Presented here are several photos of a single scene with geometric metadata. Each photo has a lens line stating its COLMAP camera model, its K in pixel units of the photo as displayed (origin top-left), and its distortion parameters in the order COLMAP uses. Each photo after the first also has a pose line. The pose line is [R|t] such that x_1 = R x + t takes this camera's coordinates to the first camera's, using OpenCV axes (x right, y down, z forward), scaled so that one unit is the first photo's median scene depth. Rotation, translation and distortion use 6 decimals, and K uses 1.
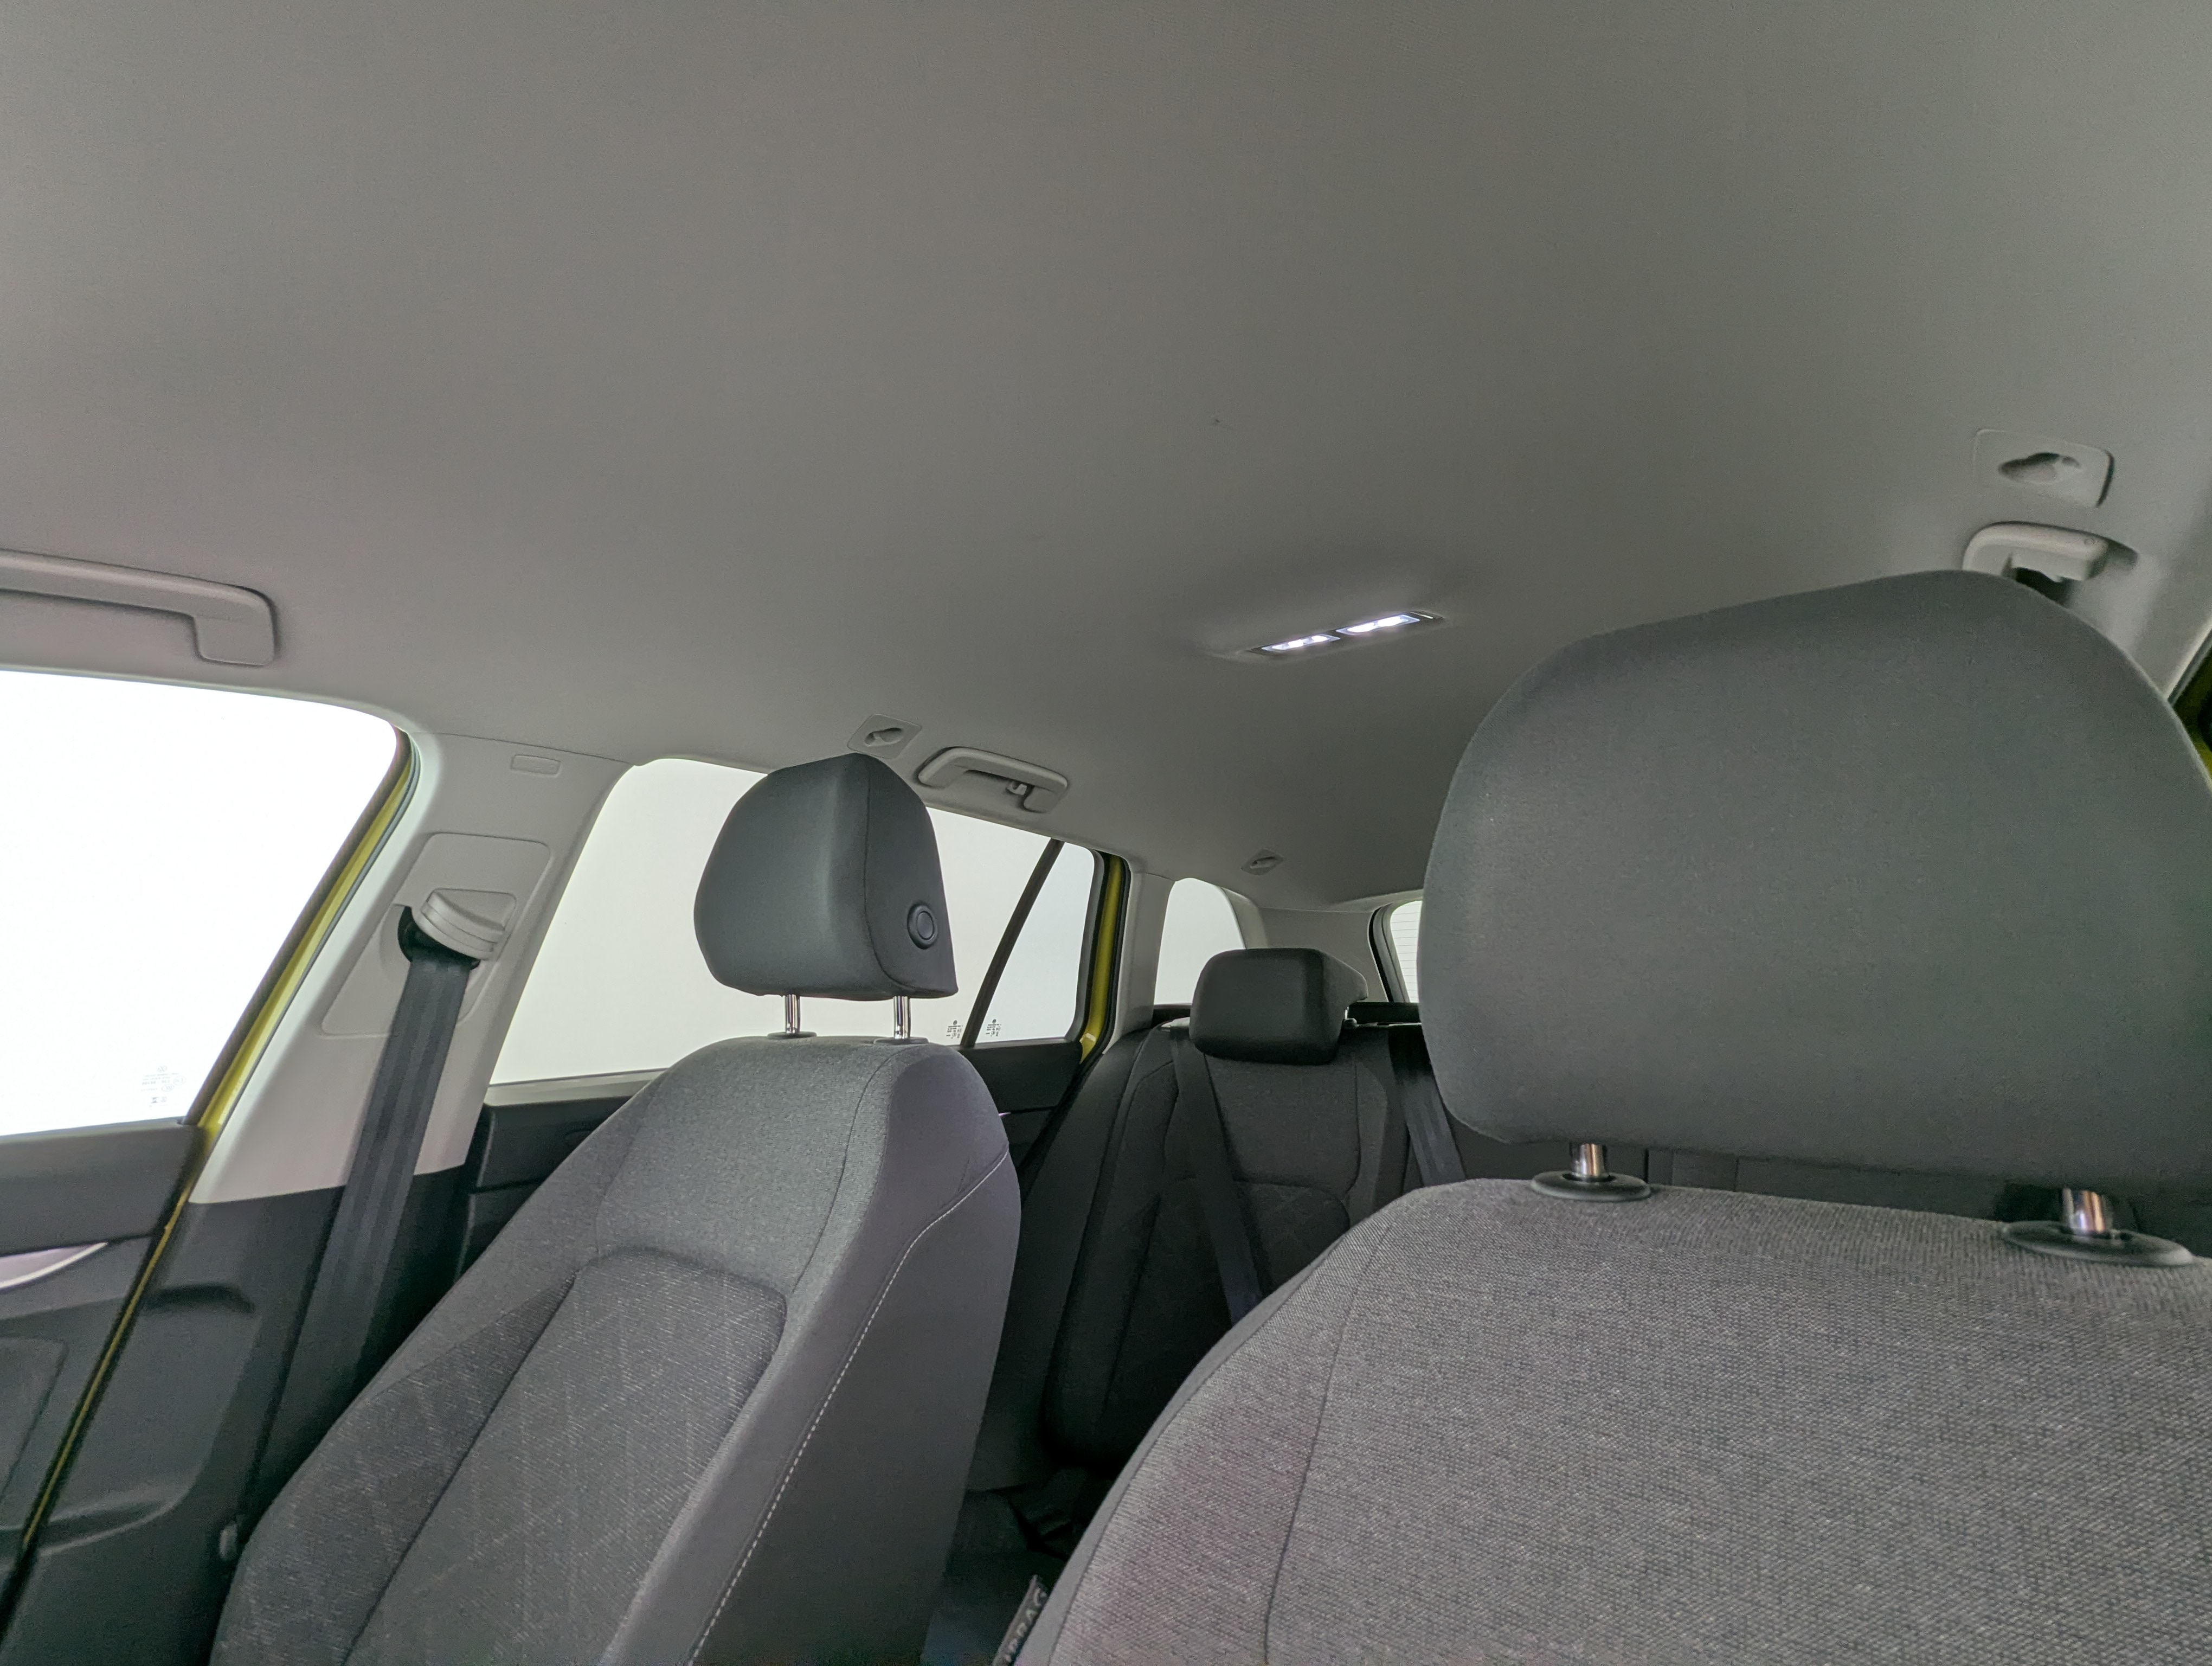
lens RADIAL K [[1050.2, 0, 1110.8], [0, 1050.2, 841.7], [0, 0, 1]] dist [-0.001104, 0.000044]
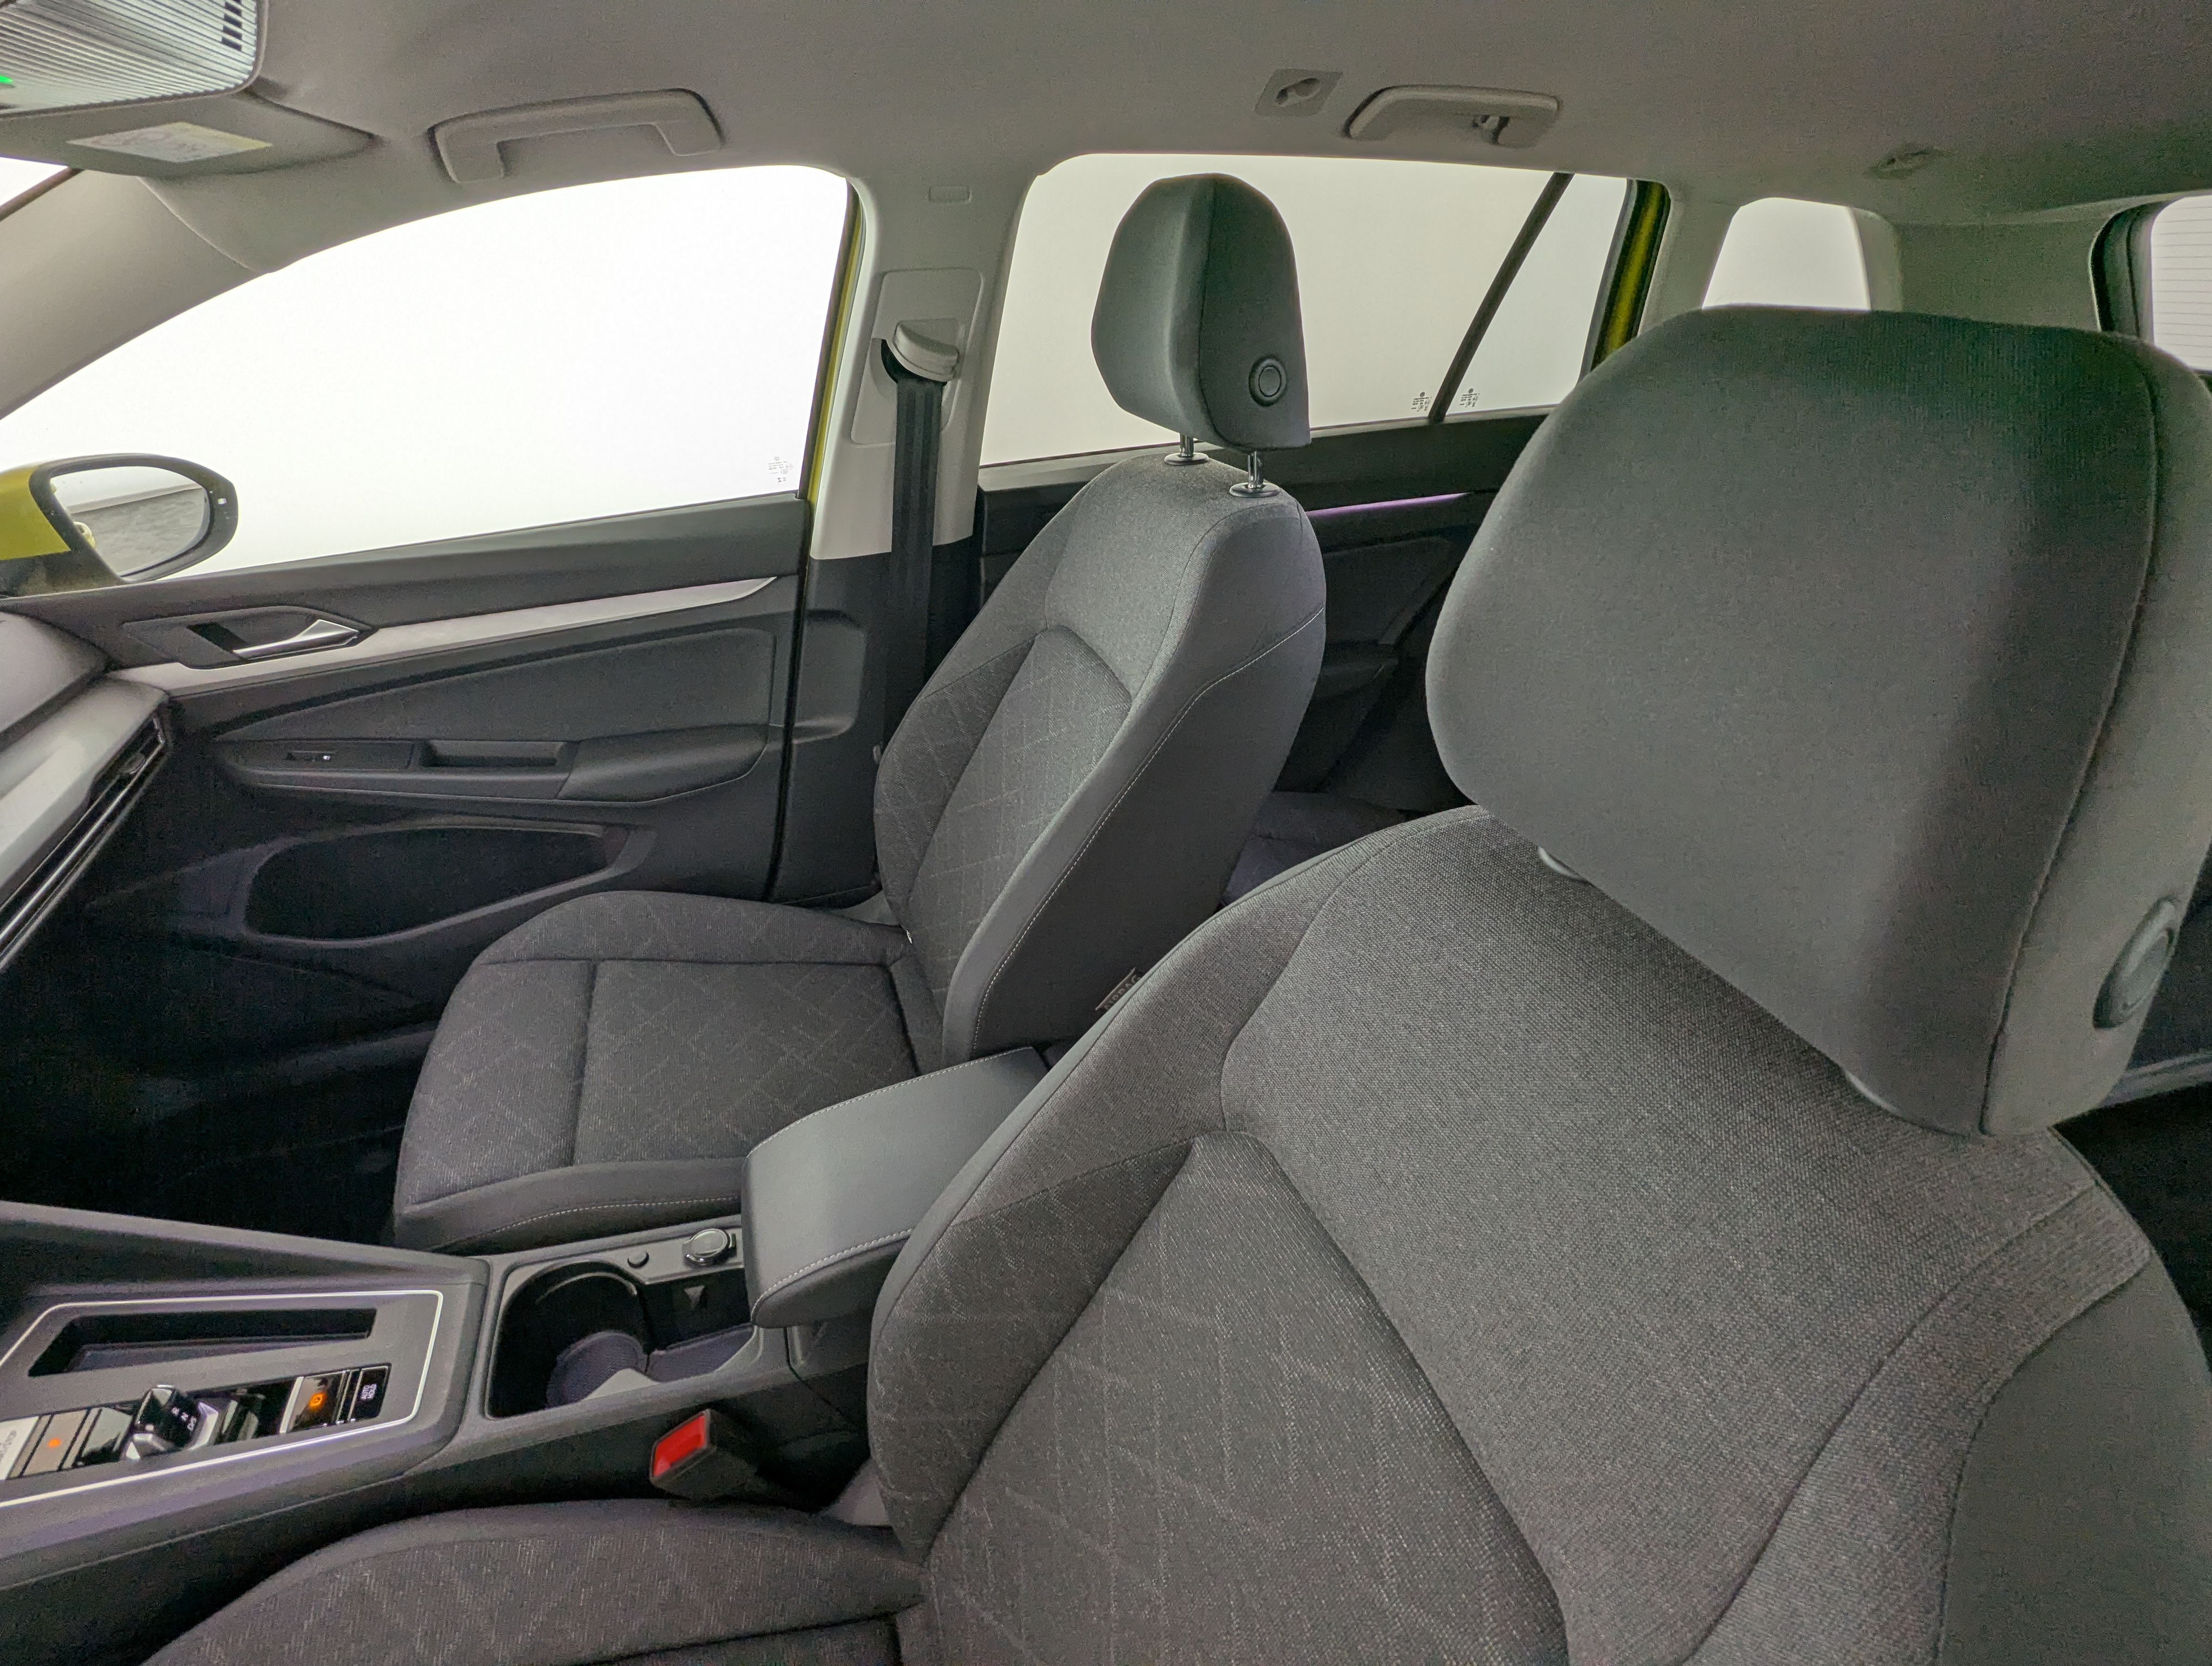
lens RADIAL K [[1063.9, 0, 1106.0], [0, 1063.9, 833.0], [0, 0, 1]] dist [0.008197, 0.000175]
pose [[0.846891, 0.252521, -0.467983, 0.265460], [0.094882, 0.794174, 0.600238, -0.196236], [0.523232, -0.552739, 0.648619, 0.017640]]
